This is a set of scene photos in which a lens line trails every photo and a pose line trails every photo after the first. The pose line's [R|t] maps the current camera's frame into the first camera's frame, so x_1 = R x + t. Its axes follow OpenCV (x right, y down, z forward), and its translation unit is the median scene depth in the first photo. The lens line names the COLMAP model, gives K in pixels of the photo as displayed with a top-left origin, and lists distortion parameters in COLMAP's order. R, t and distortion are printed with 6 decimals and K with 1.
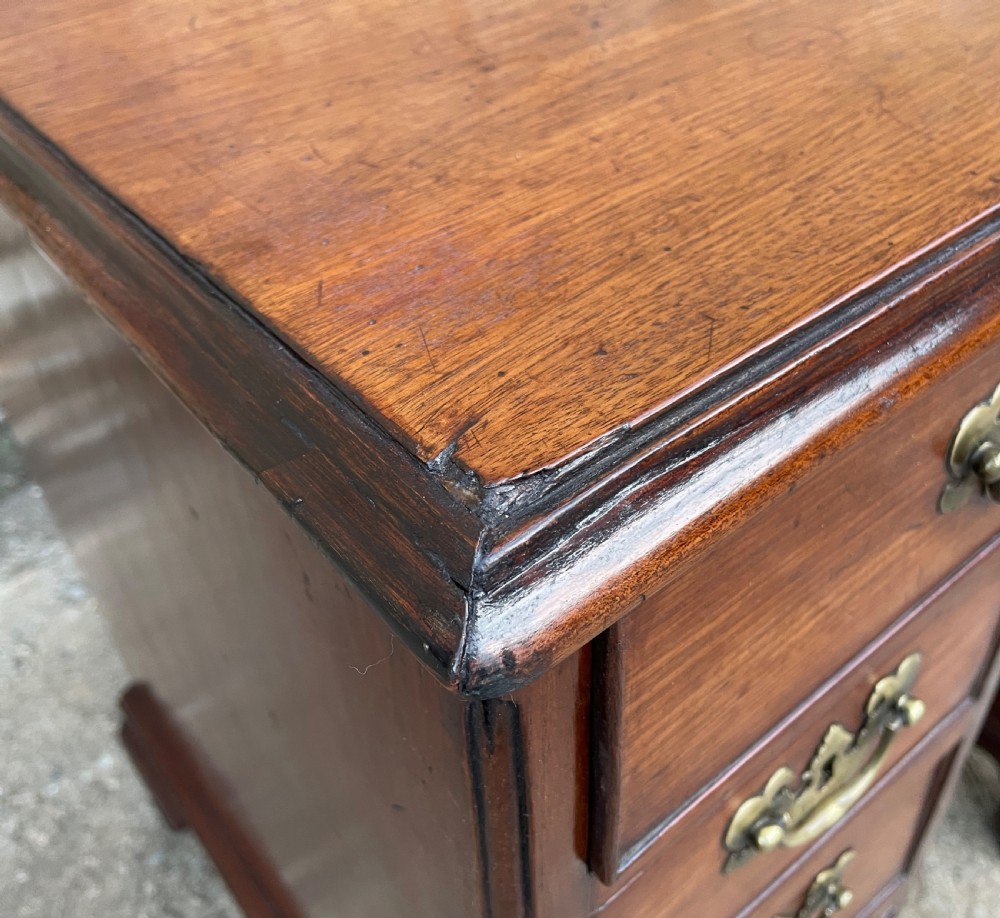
lens RADIAL K [[1048.0, 0, 501.2], [0, 1048.0, 412.5], [0, 0, 1]] dist [0.028501, 0.000000]
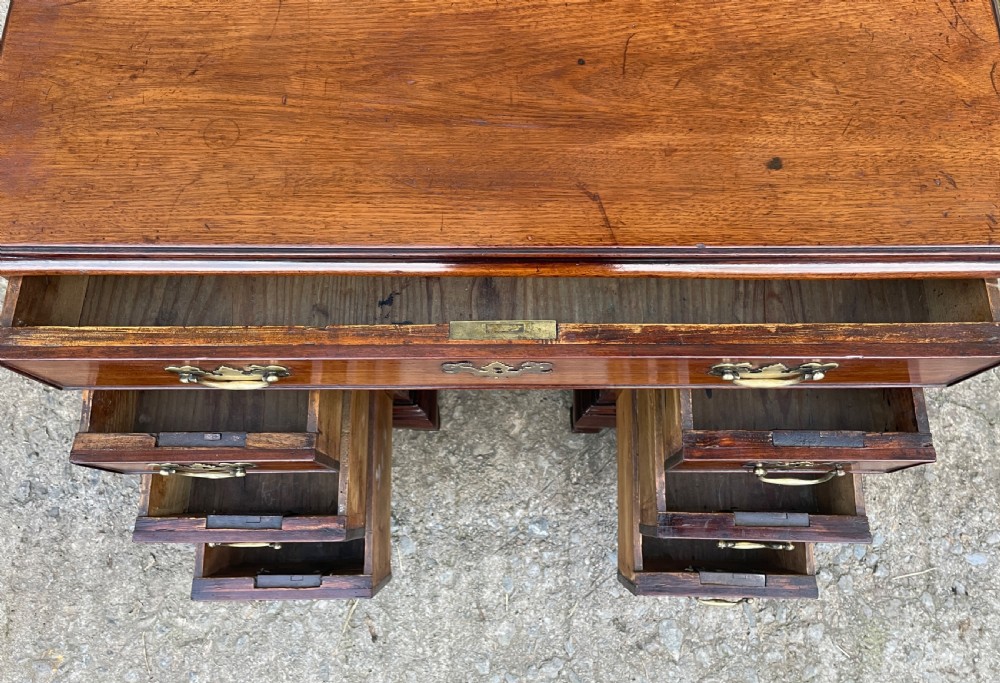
lens RADIAL K [[775.2, 0, 501.3], [0, 775.2, 312.0], [0, 0, 1]] dist [0.079031, -0.106965]
pose [[0.775417, 0.613277, -0.150398, 1.567117], [-0.419419, 0.678271, 0.603354, -1.721302], [0.472034, -0.404771, 0.783163, -0.432149]]
